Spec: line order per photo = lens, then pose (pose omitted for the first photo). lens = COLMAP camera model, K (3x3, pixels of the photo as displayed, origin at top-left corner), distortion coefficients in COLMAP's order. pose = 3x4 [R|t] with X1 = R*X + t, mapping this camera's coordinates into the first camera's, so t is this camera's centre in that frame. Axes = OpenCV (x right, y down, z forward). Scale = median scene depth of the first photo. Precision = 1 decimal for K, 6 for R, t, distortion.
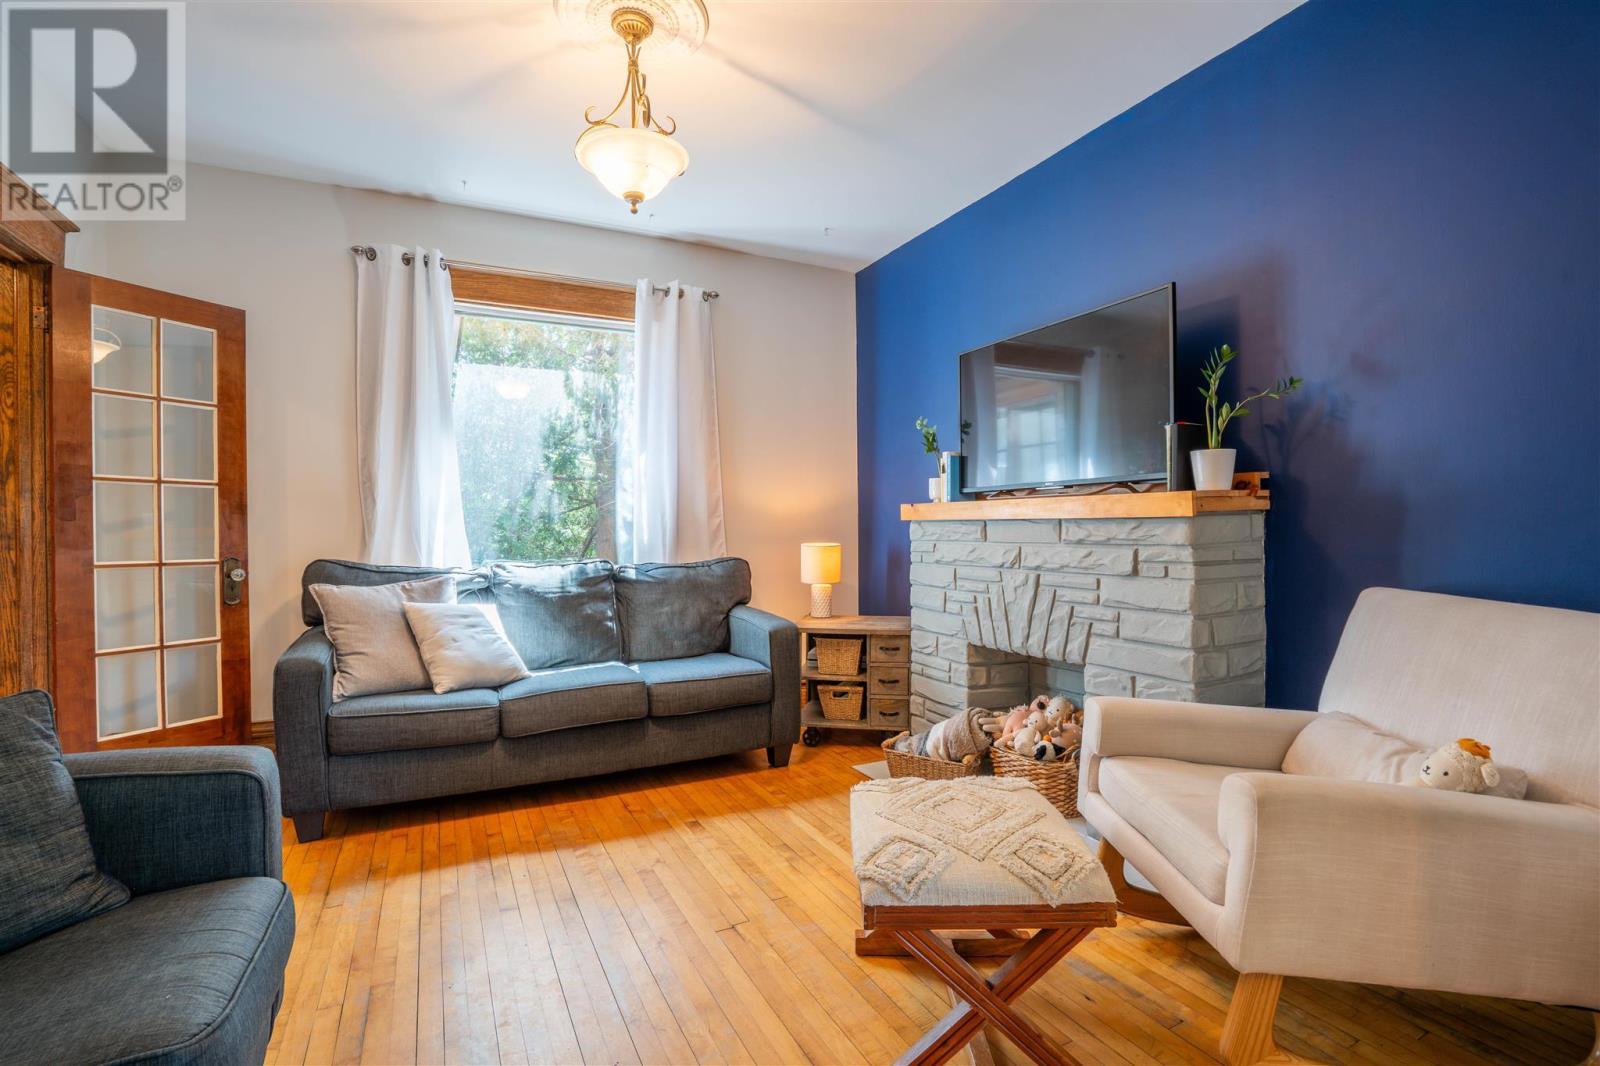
lens RADIAL K [[727.4, 0, 803.4], [0, 727.4, 536.1], [0, 0, 1]] dist [-0.067151, 0.022663]
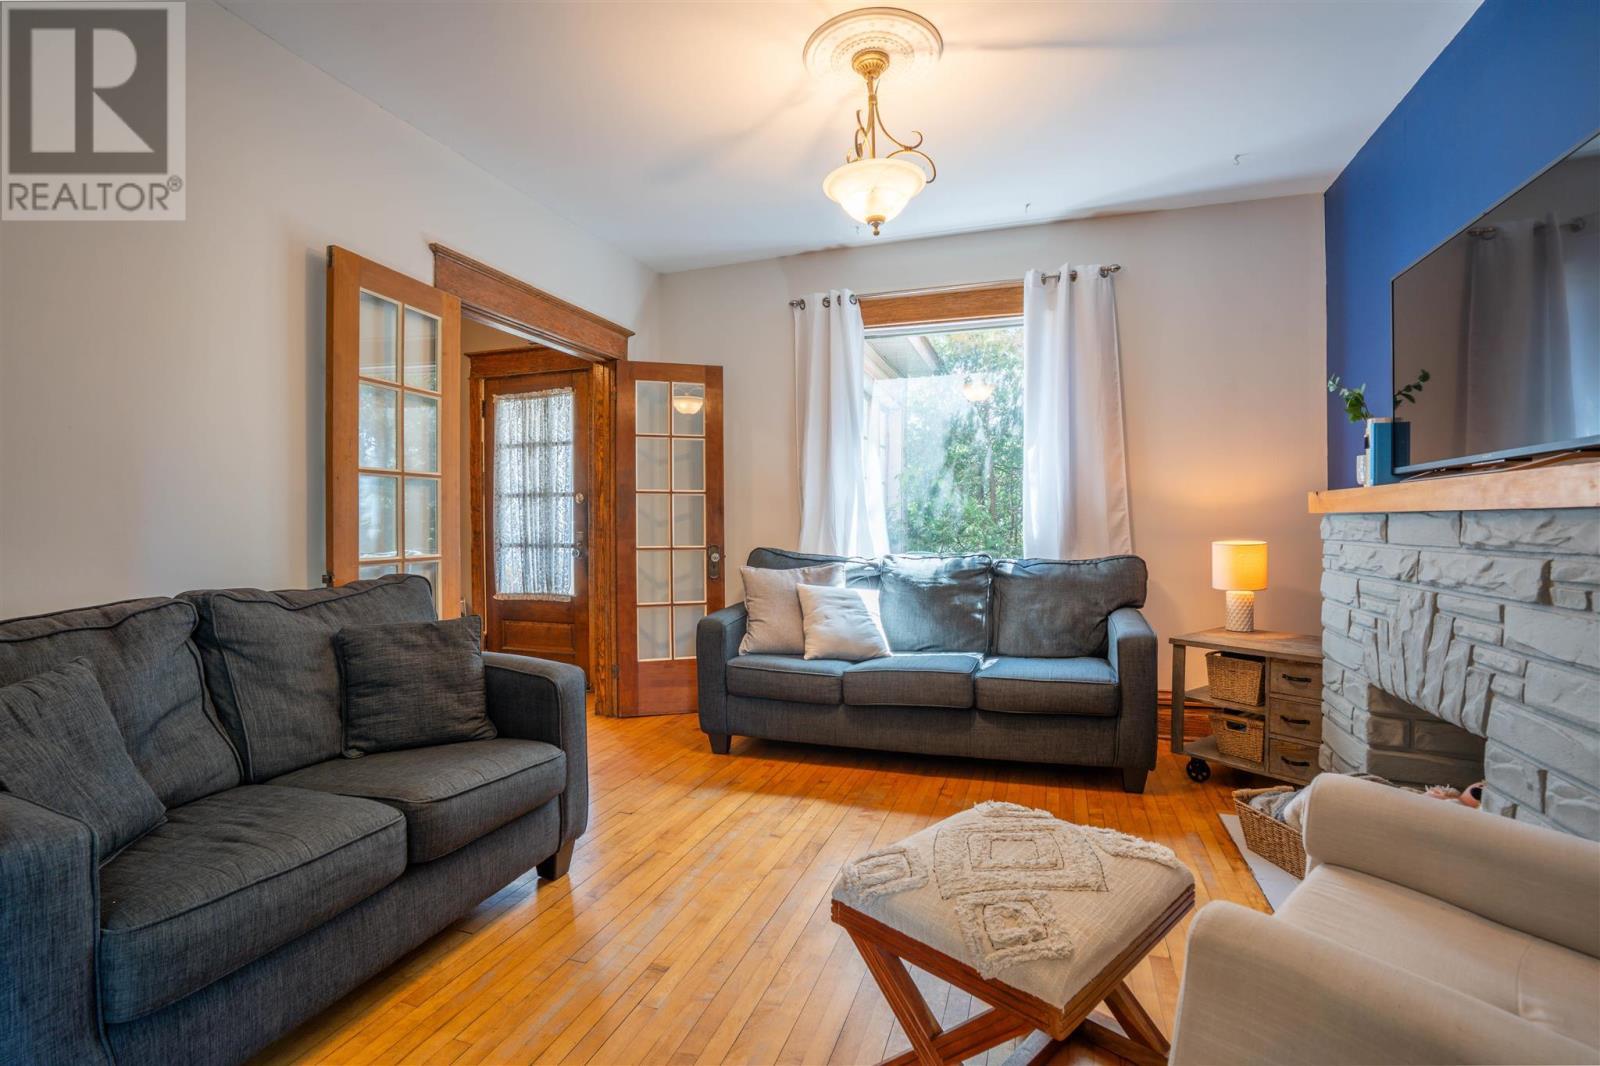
lens RADIAL K [[727.4, 0, 803.4], [0, 727.4, 536.1], [0, 0, 1]] dist [-0.067151, 0.022663]
pose [[0.701902, 0.011572, -0.712180, 0.326693], [-0.003894, 0.999915, 0.012409, -0.005446], [0.712263, -0.005936, 0.701888, 0.107453]]
